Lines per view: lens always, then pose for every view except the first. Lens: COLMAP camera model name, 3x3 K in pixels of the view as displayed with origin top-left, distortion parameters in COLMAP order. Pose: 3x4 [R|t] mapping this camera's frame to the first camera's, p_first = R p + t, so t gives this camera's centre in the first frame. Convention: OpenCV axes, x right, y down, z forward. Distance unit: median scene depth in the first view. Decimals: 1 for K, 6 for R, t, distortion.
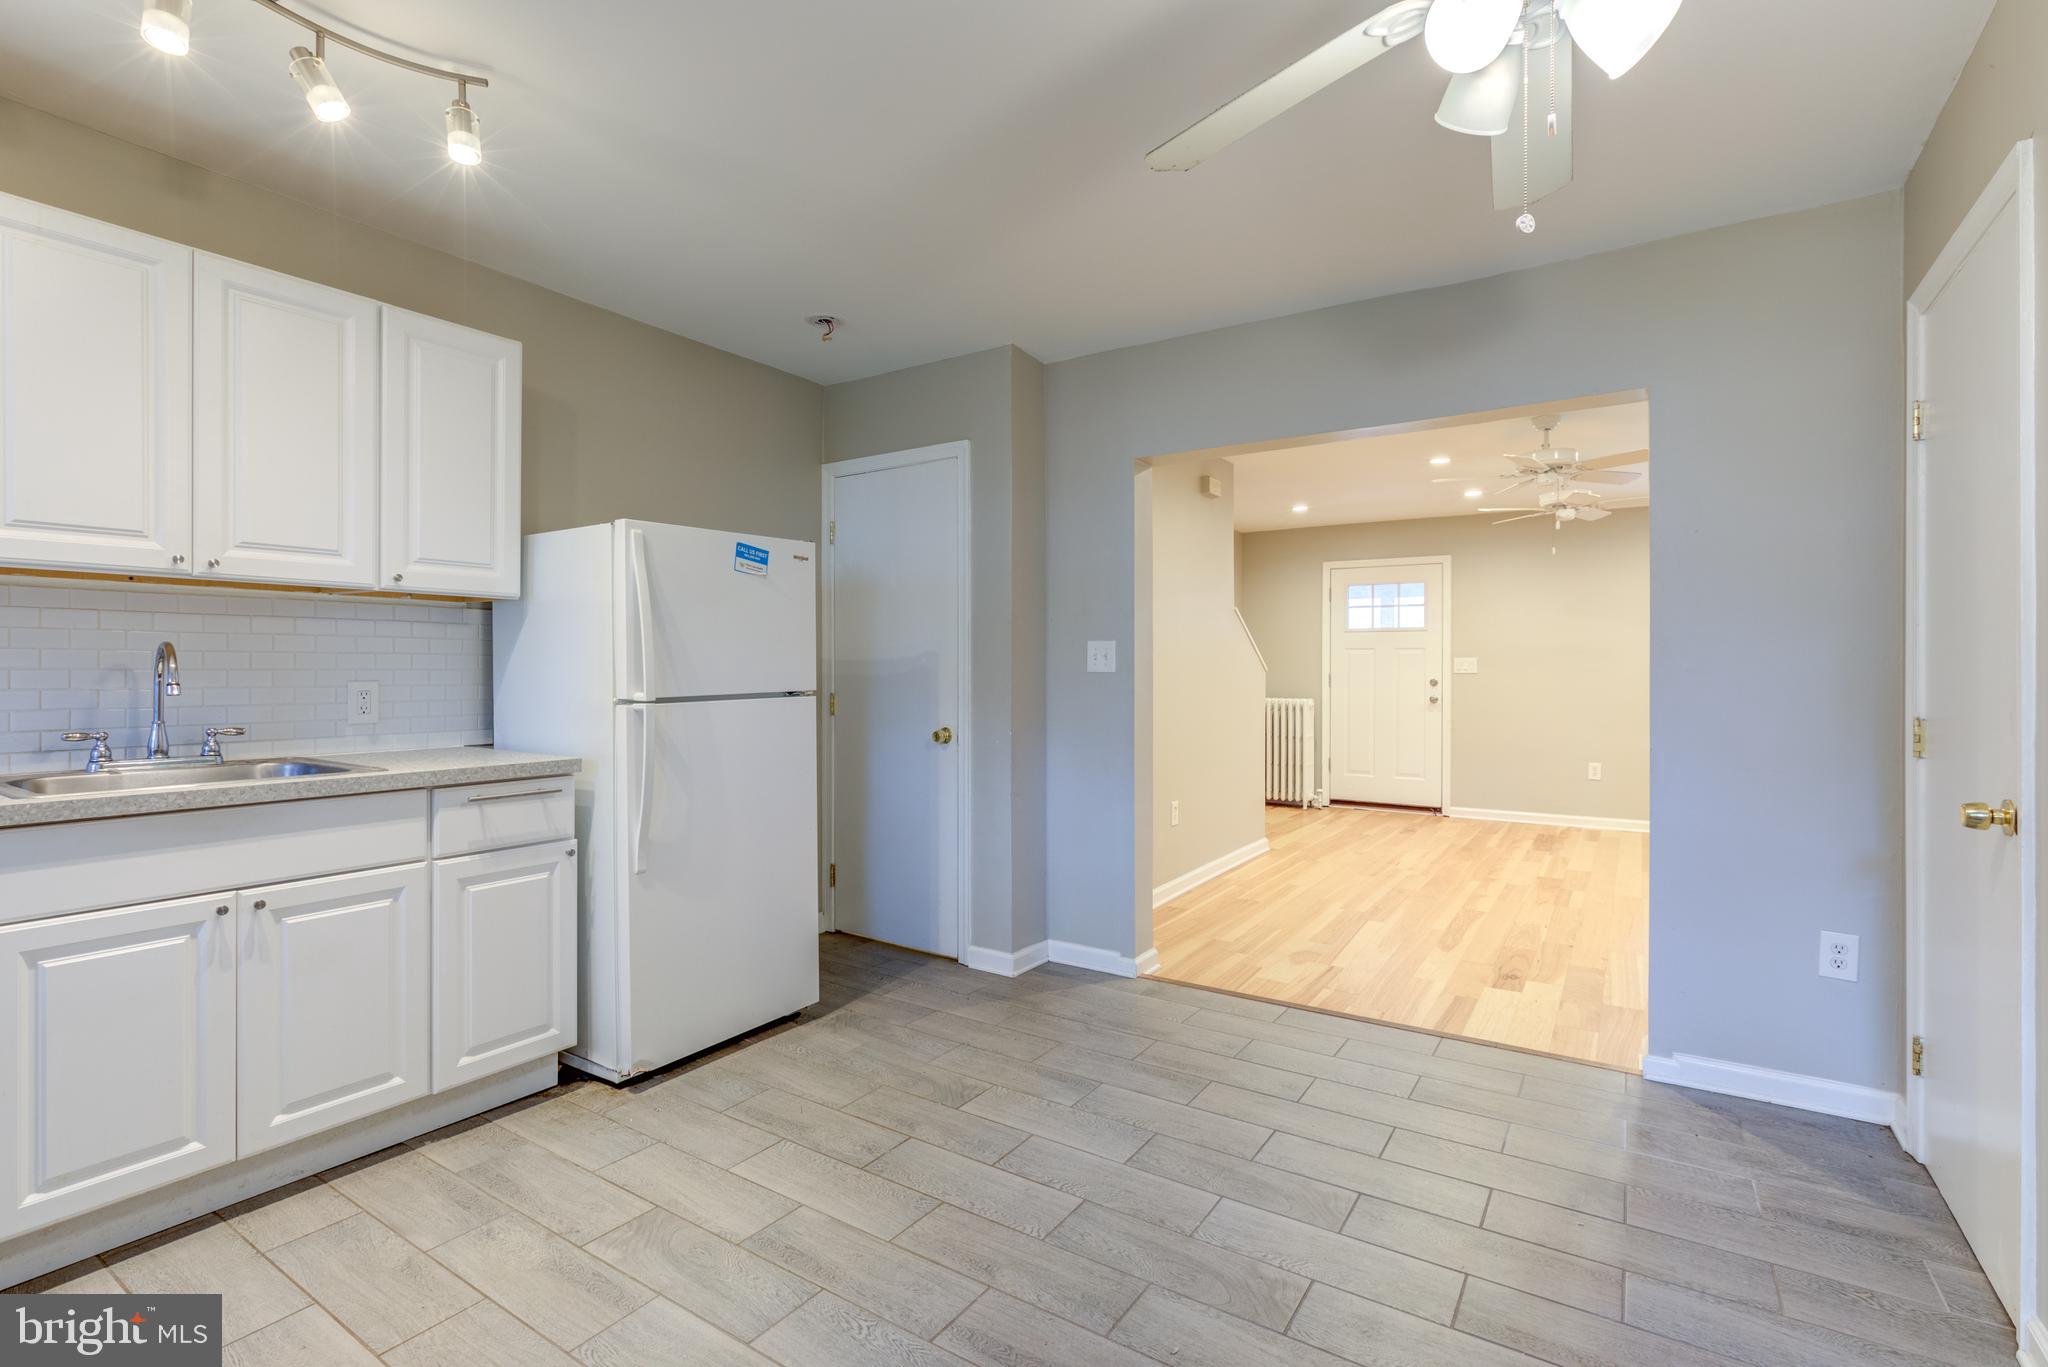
lens RADIAL K [[974.1, 0, 1010.1], [0, 974.1, 668.2], [0, 0, 1]] dist [-0.009451, 0.011334]
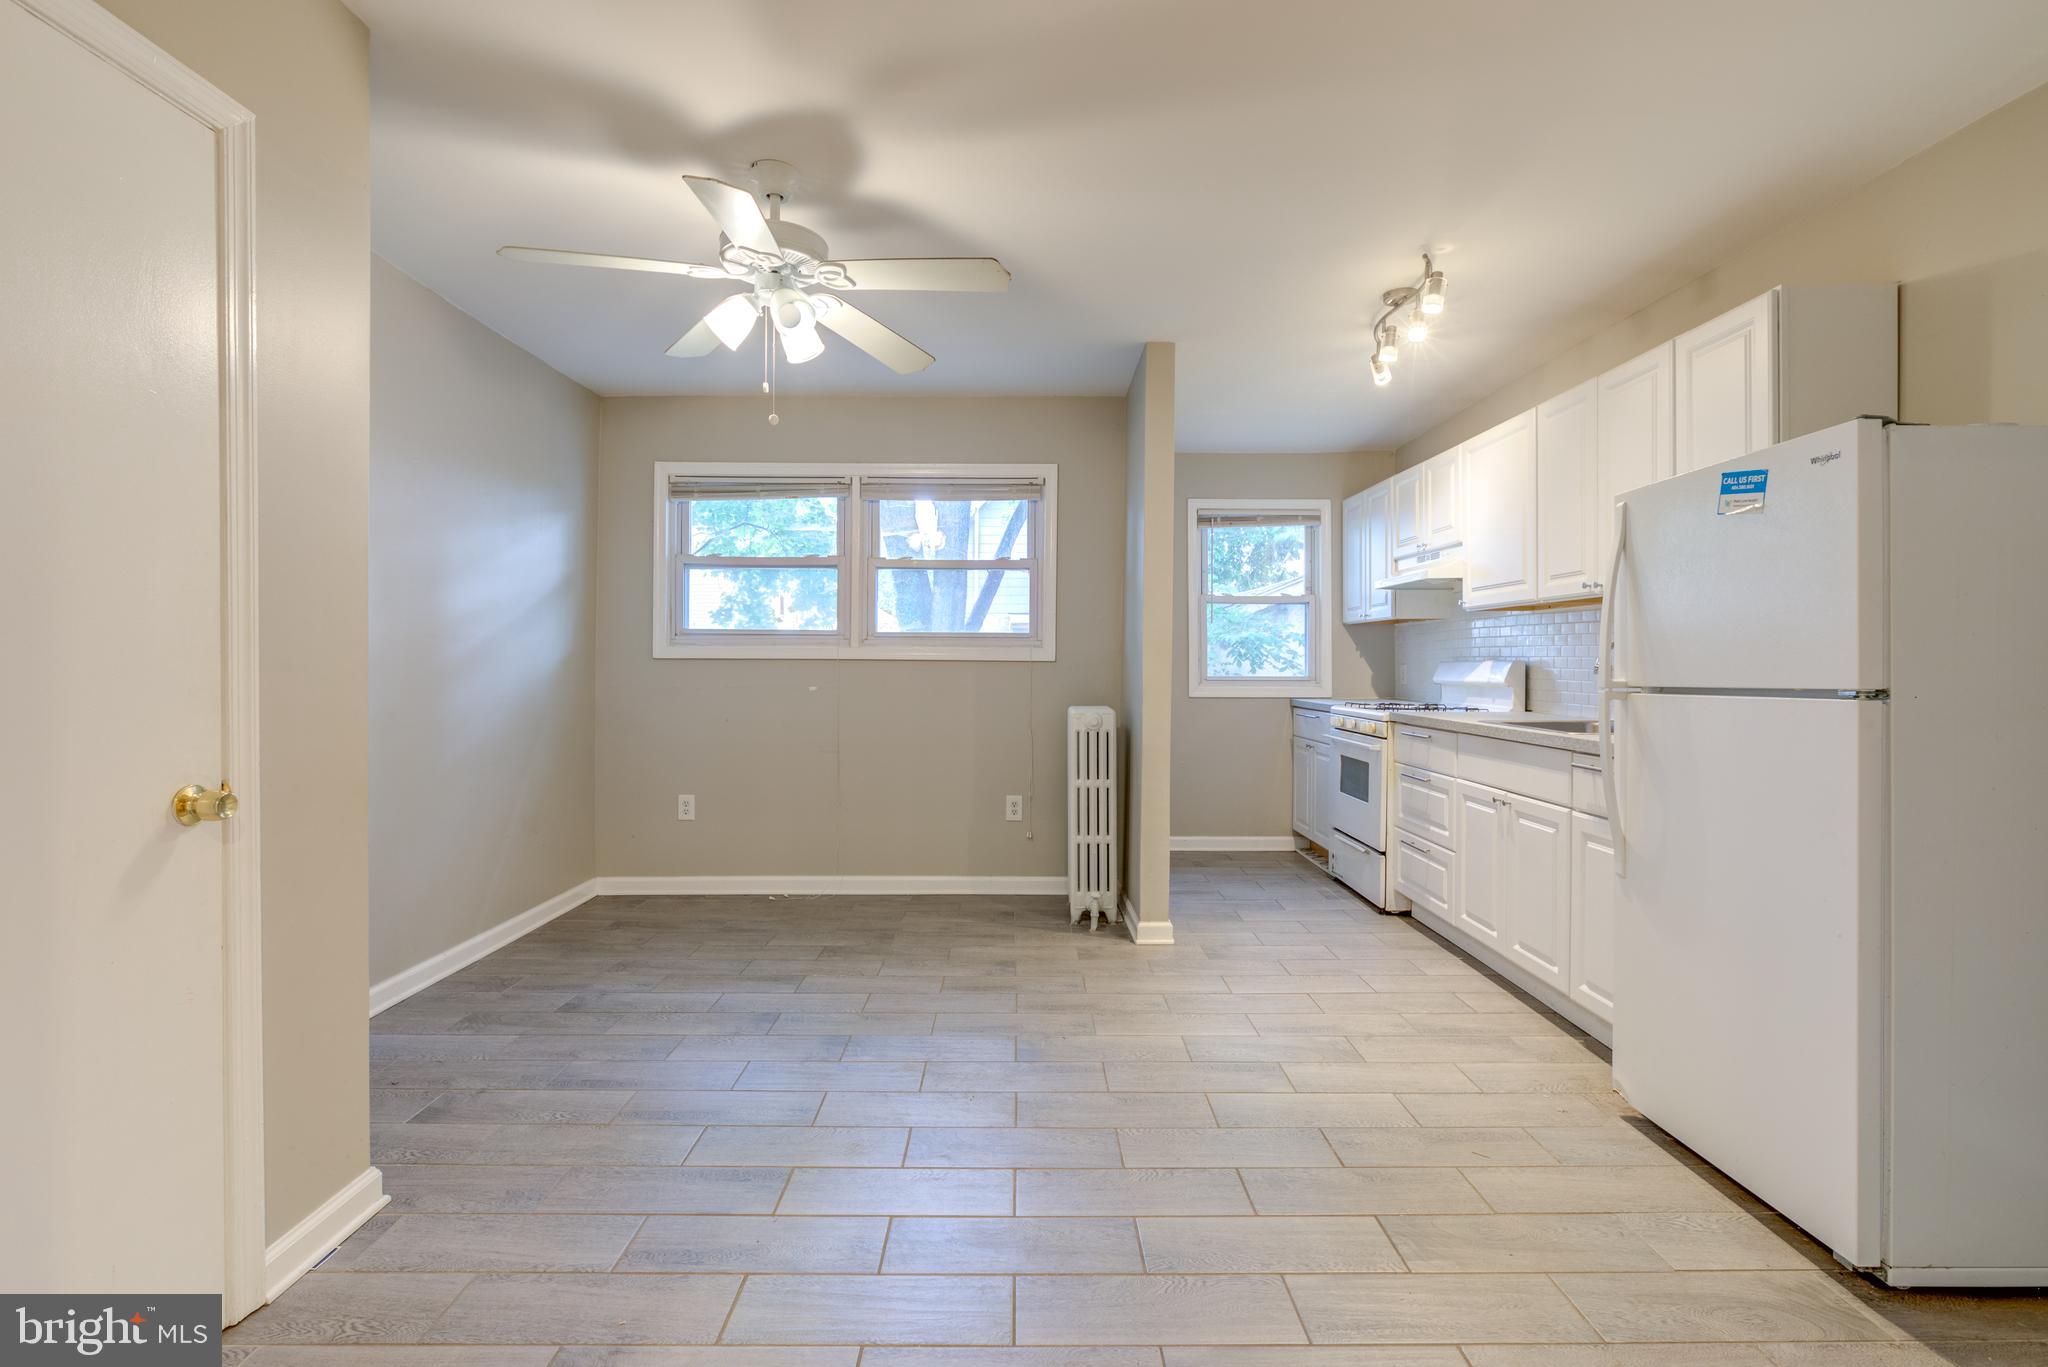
lens RADIAL K [[945.4, 0, 1022.8], [0, 945.4, 664.9], [0, 0, 1]] dist [-0.001705, 0.000772]
pose [[-0.835514, 0.000532, -0.549468, 0.507611], [0.000731, 1.000000, -0.000143, 0.009060], [0.549468, -0.000521, -0.835514, 1.257975]]
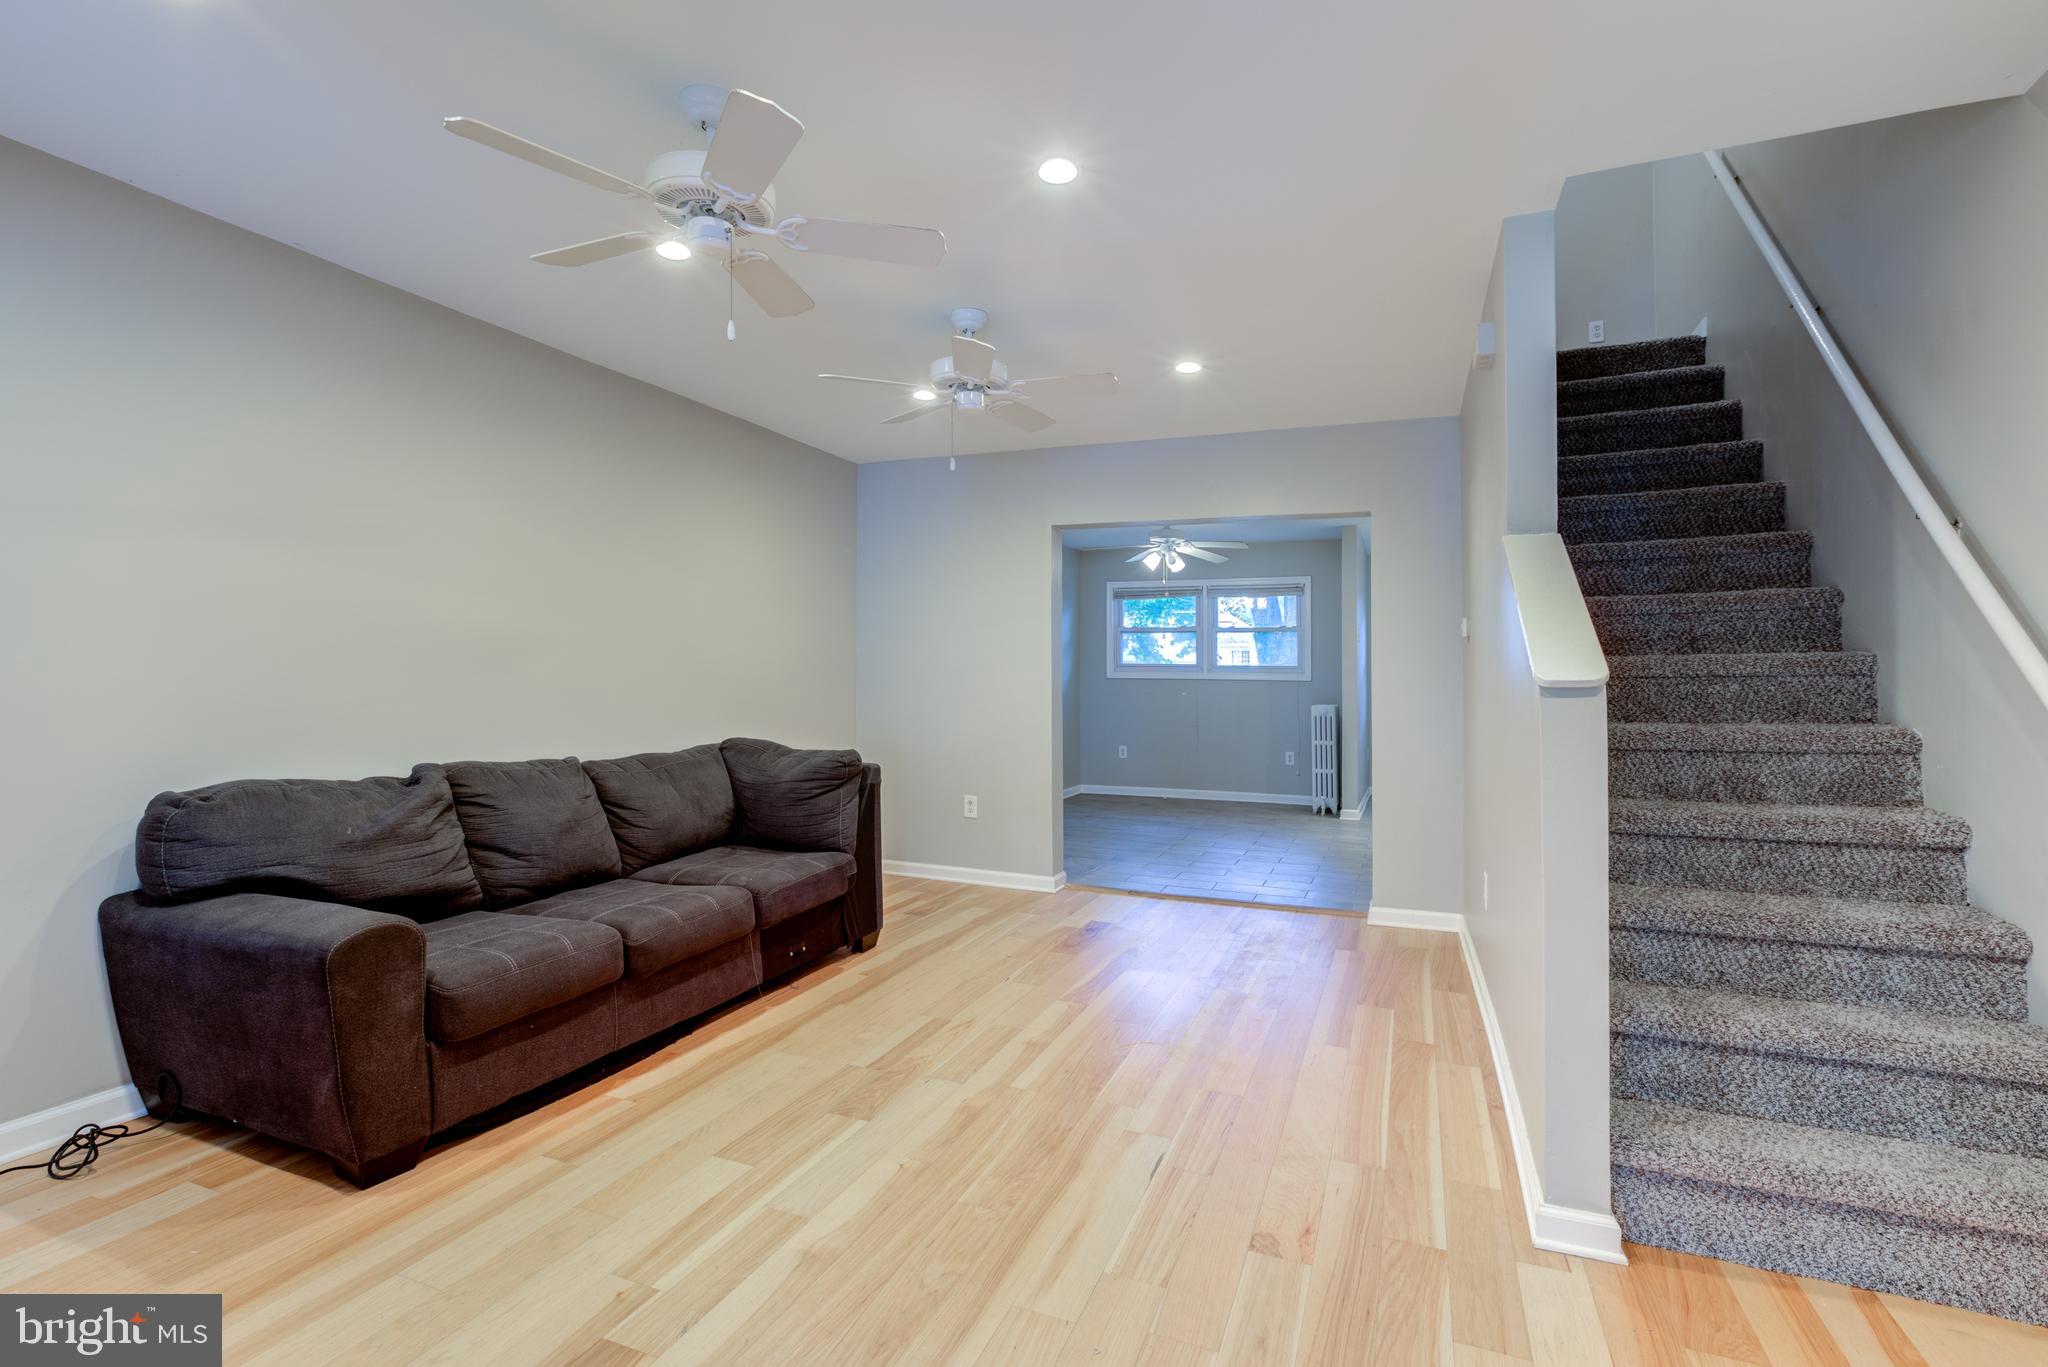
lens RADIAL K [[945.4, 0, 1022.8], [0, 945.4, 664.9], [0, 0, 1]] dist [-0.001705, 0.000772]
pose [[-0.982517, -0.006257, -0.186070, 1.016224], [-0.003065, 0.999843, -0.017440, 0.008226], [0.186150, -0.016565, -0.982382, 2.663433]]
